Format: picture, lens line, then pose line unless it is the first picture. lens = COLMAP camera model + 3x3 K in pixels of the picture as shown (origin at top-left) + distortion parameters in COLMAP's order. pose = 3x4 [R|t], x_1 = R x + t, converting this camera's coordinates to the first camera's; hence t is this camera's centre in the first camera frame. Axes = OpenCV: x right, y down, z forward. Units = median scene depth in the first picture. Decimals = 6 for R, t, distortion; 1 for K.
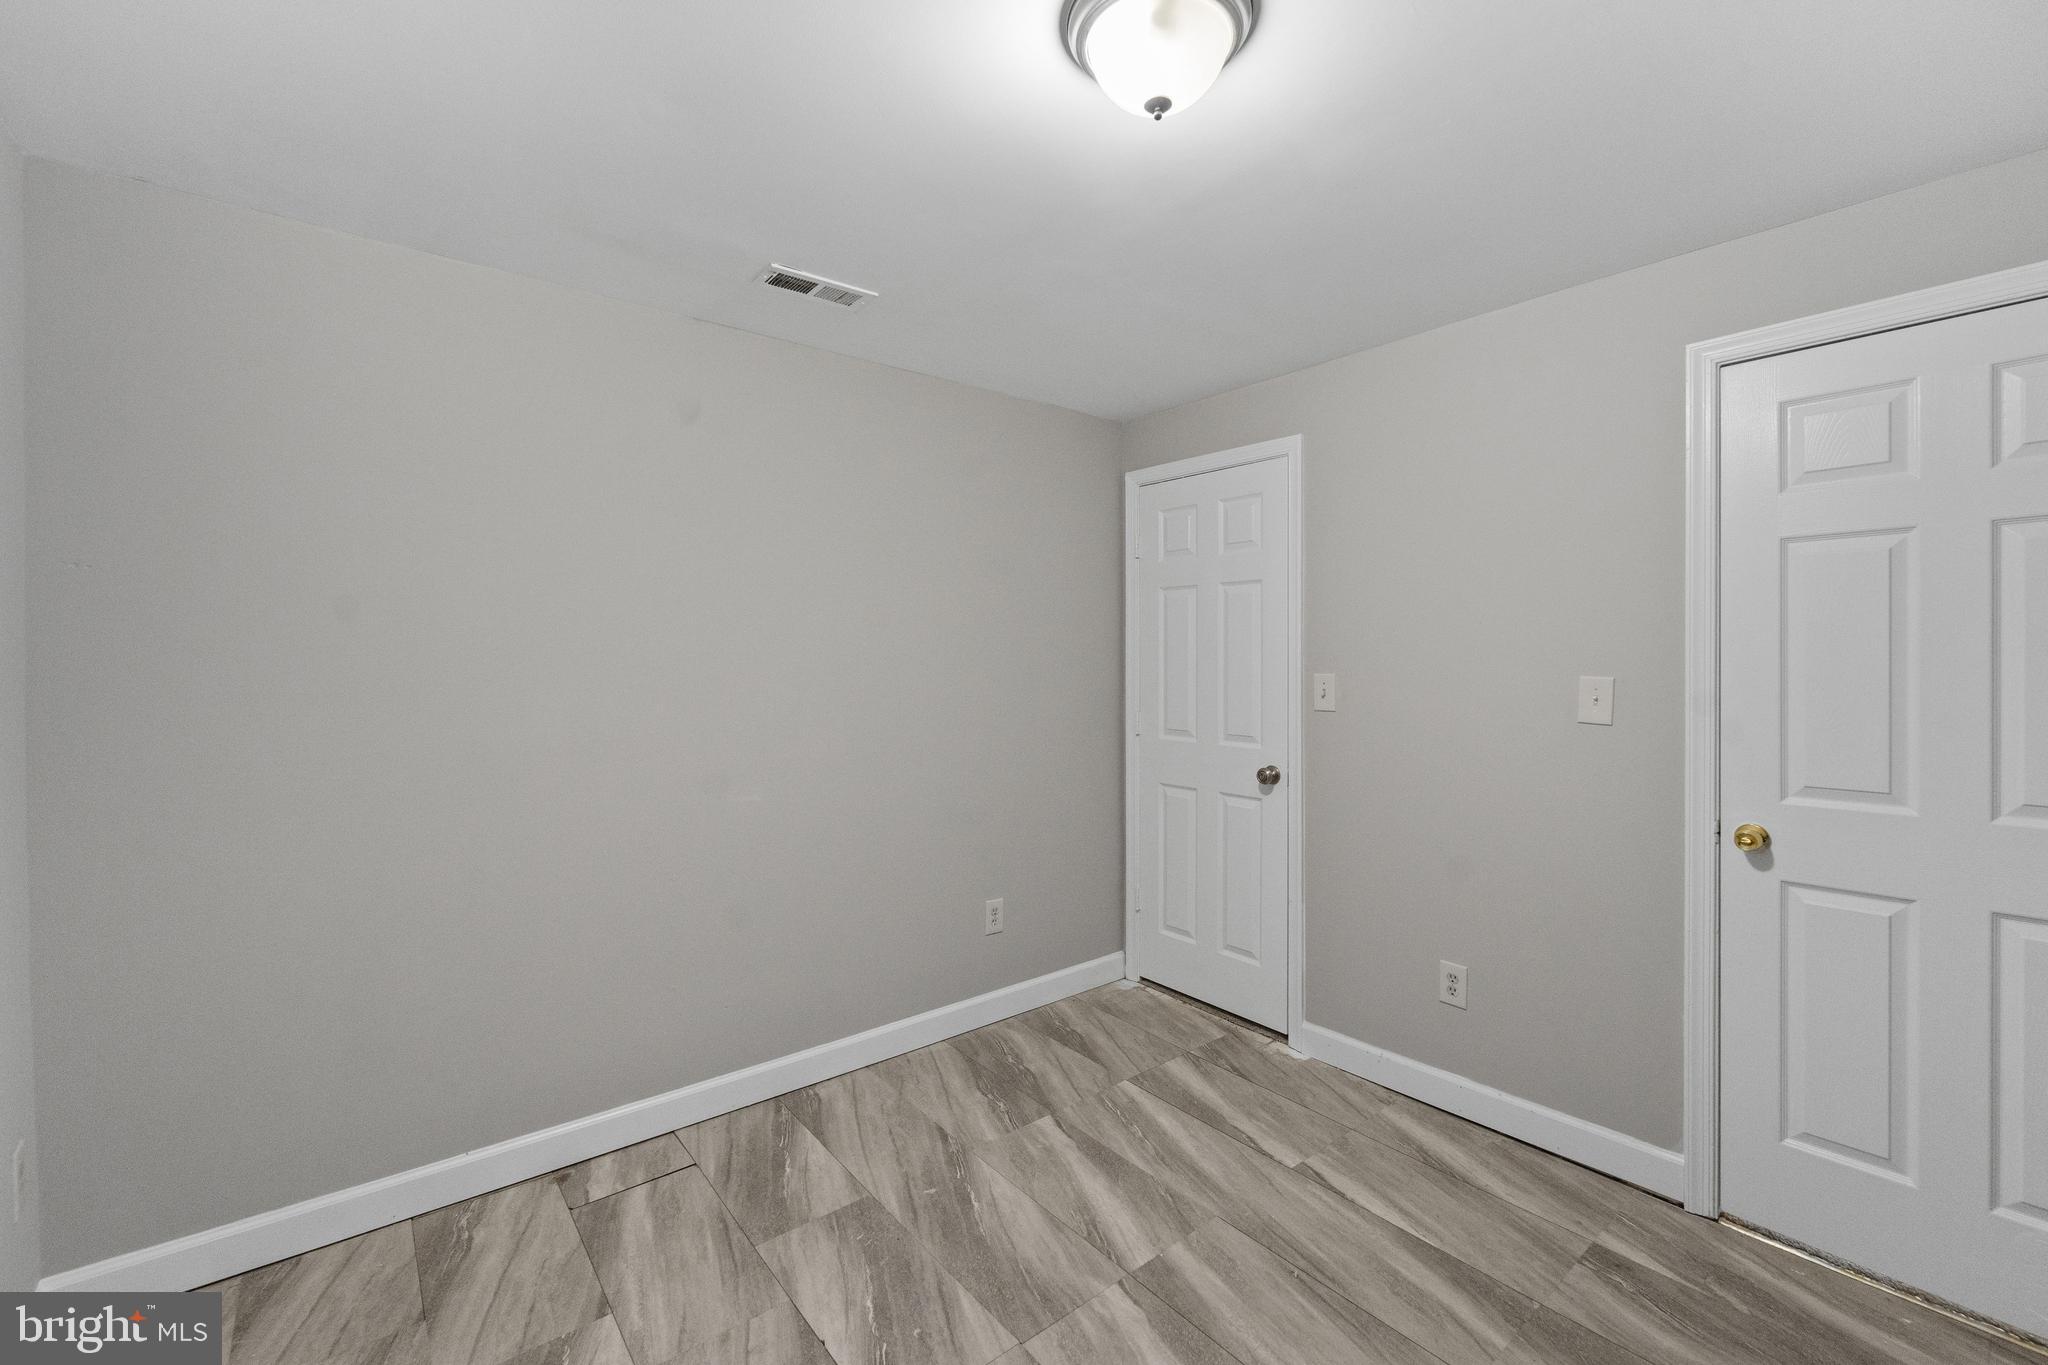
lens RADIAL K [[830.3, 0, 1013.4], [0, 830.3, 669.2], [0, 0, 1]] dist [-0.003982, -0.001008]
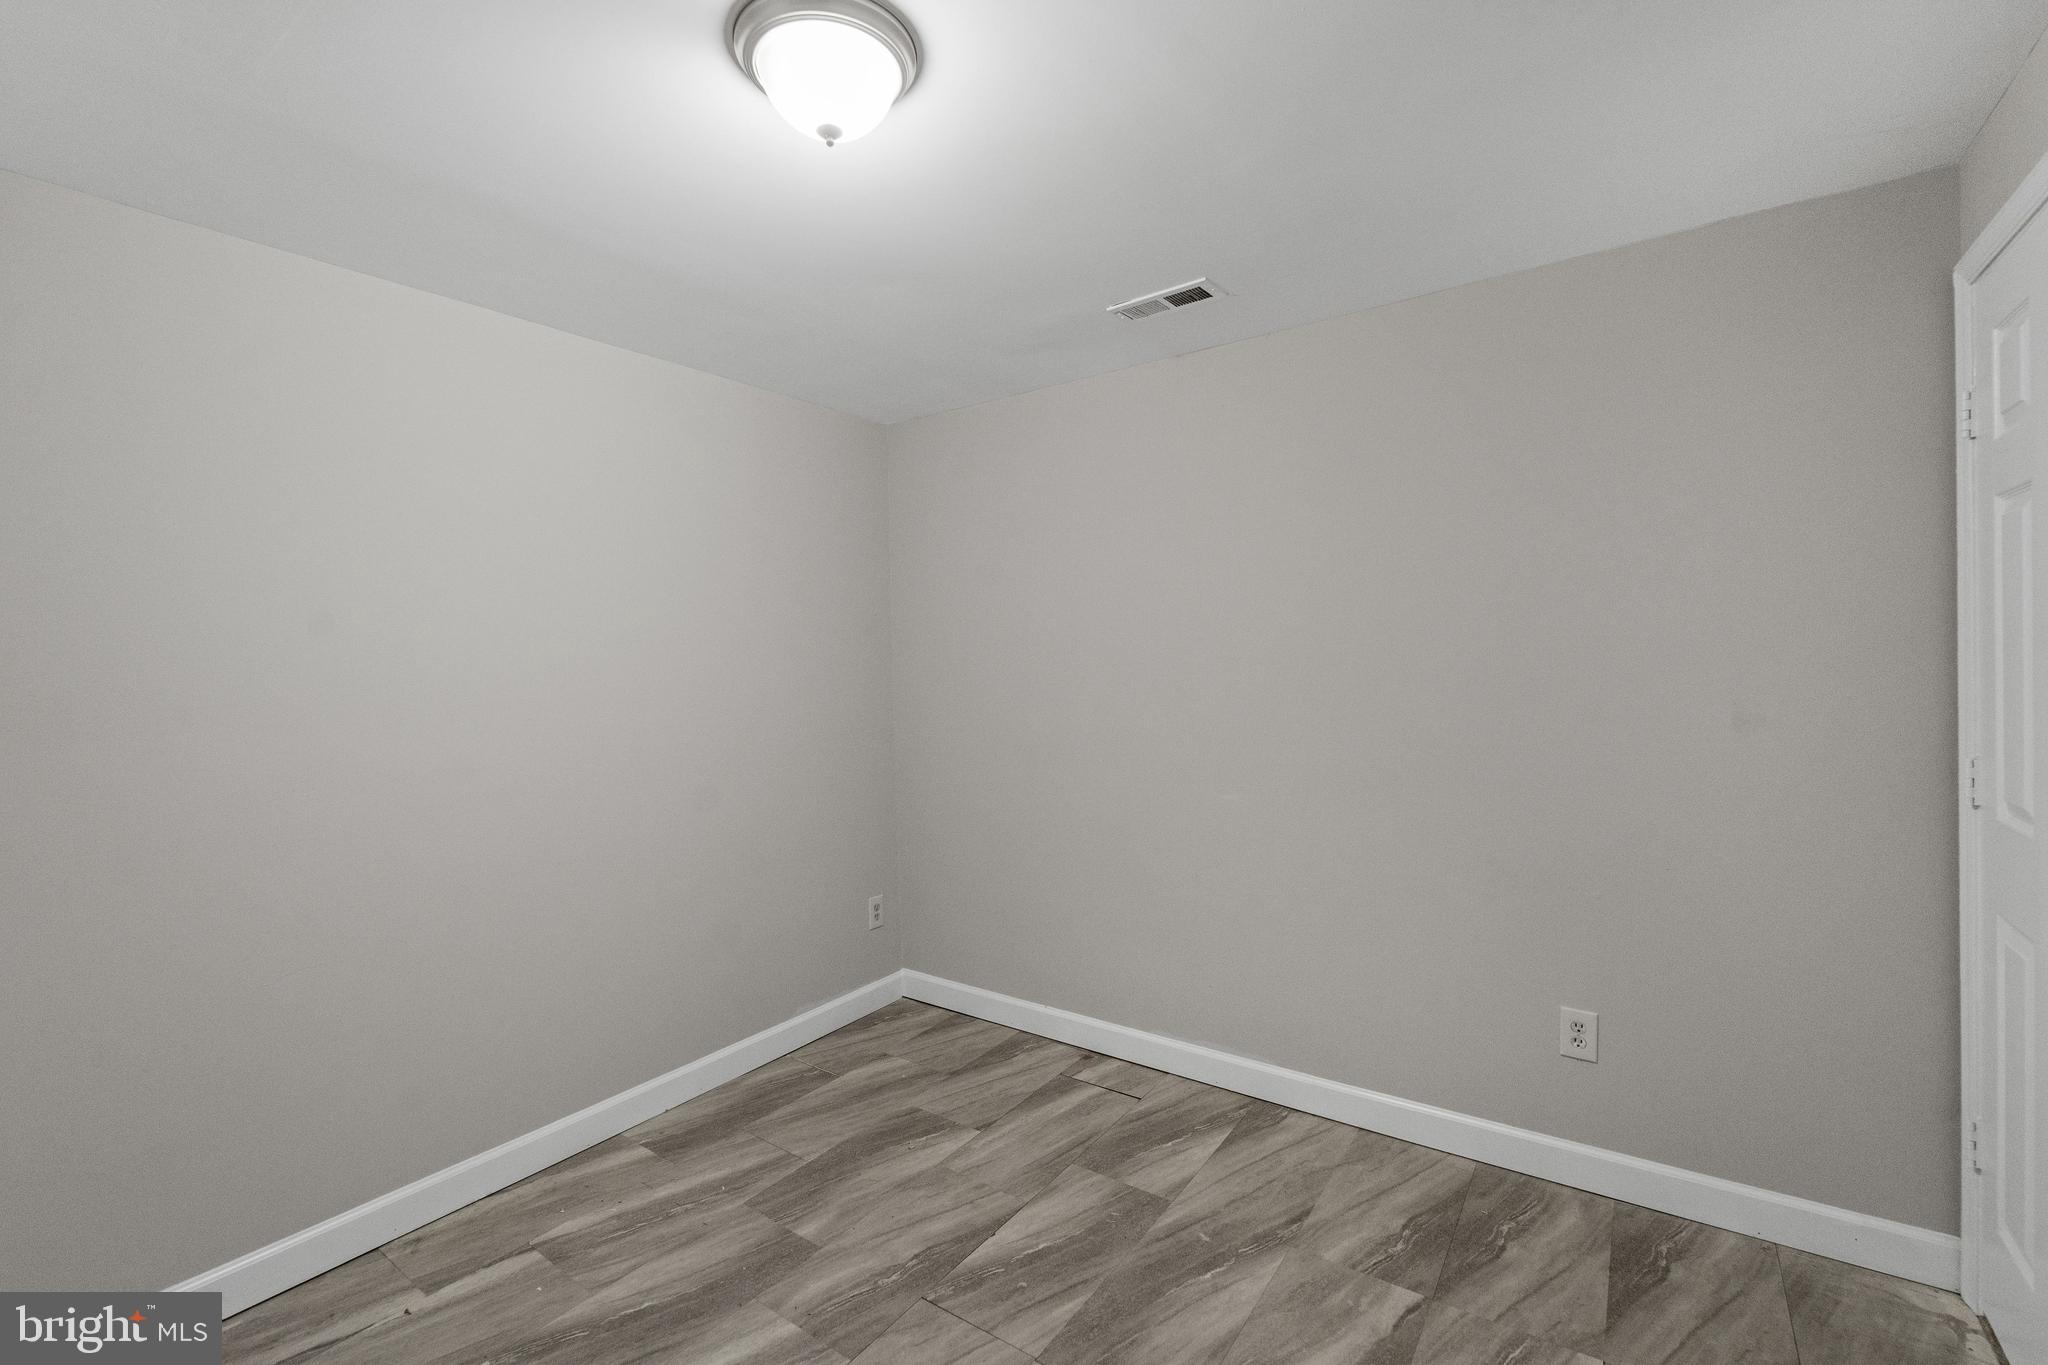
lens RADIAL K [[830.3, 0, 1007.8], [0, 830.3, 673.0], [0, 0, 1]] dist [-0.003982, -0.001008]
pose [[0.297249, 0.007679, -0.954769, 0.640736], [0.002855, 0.999956, 0.008931, -0.008287], [0.954796, -0.005381, 0.297214, 0.466430]]
